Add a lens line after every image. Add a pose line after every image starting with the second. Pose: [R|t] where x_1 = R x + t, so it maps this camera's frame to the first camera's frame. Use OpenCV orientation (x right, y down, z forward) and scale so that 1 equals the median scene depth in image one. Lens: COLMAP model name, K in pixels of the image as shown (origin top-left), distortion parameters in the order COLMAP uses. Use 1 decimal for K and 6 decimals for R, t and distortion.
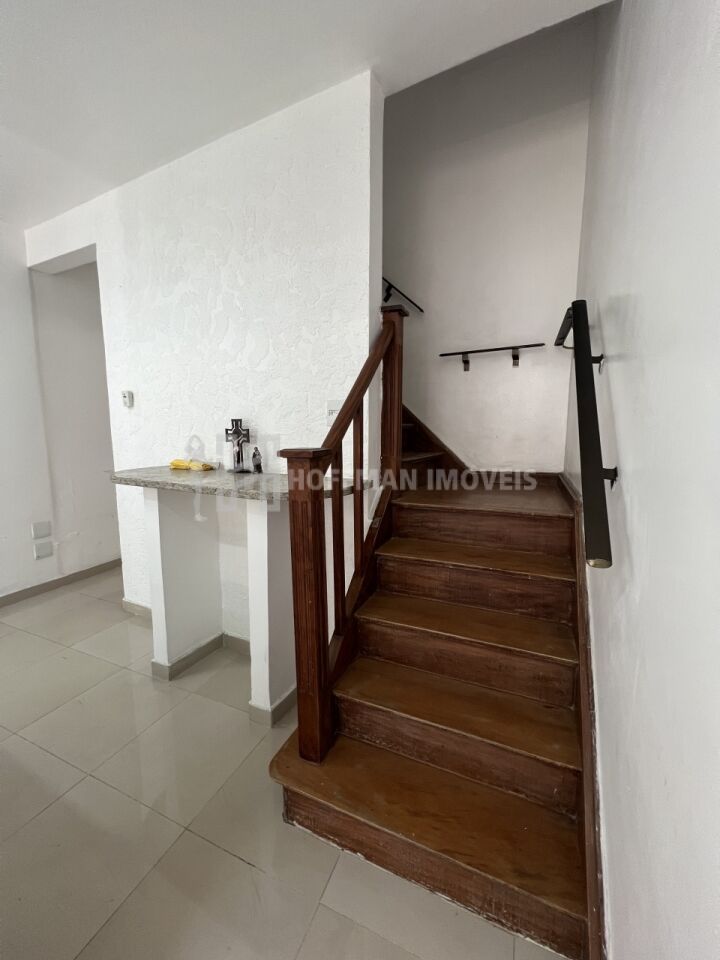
lens RADIAL K [[387.6, 0, 356.0], [0, 387.6, 481.3], [0, 0, 1]] dist [0.001153, 0.000528]
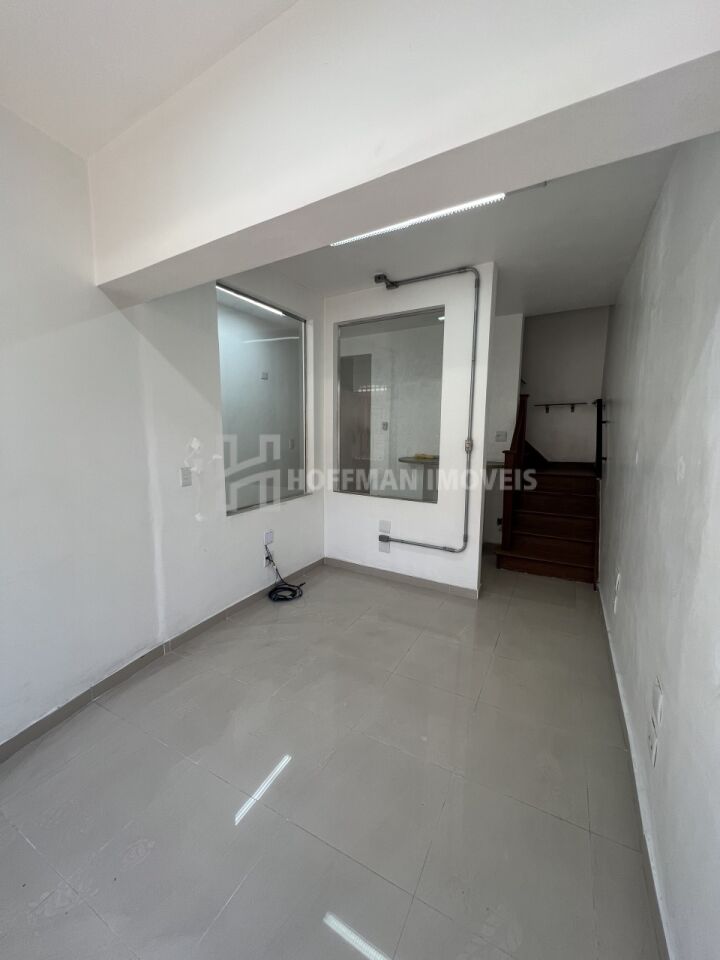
lens RADIAL K [[387.6, 0, 356.0], [0, 387.6, 481.3], [0, 0, 1]] dist [0.001153, 0.000528]
pose [[0.996223, 0.017035, -0.085140, -0.648718], [-0.016602, 0.999845, 0.005788, 0.100813], [0.085226, -0.004352, 0.996352, -1.357106]]
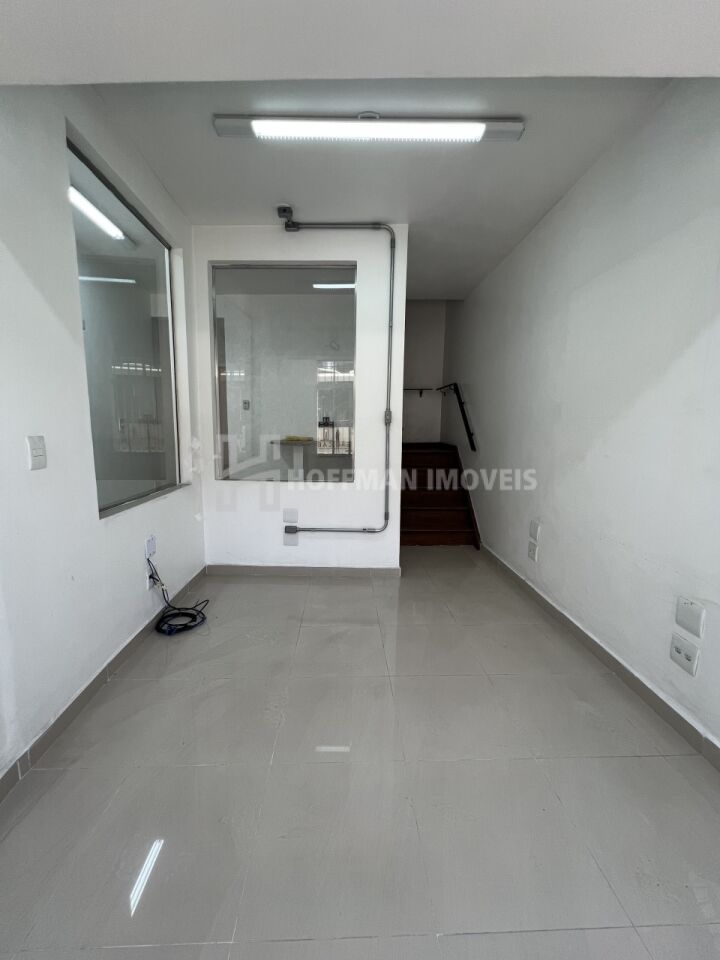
lens RADIAL K [[387.6, 0, 356.0], [0, 387.6, 481.3], [0, 0, 1]] dist [0.001153, 0.000528]
pose [[0.900756, -0.049523, 0.431492, -1.083184], [0.046056, 0.998768, 0.018487, 0.167910], [-0.431876, 0.003221, 0.901927, -1.046559]]
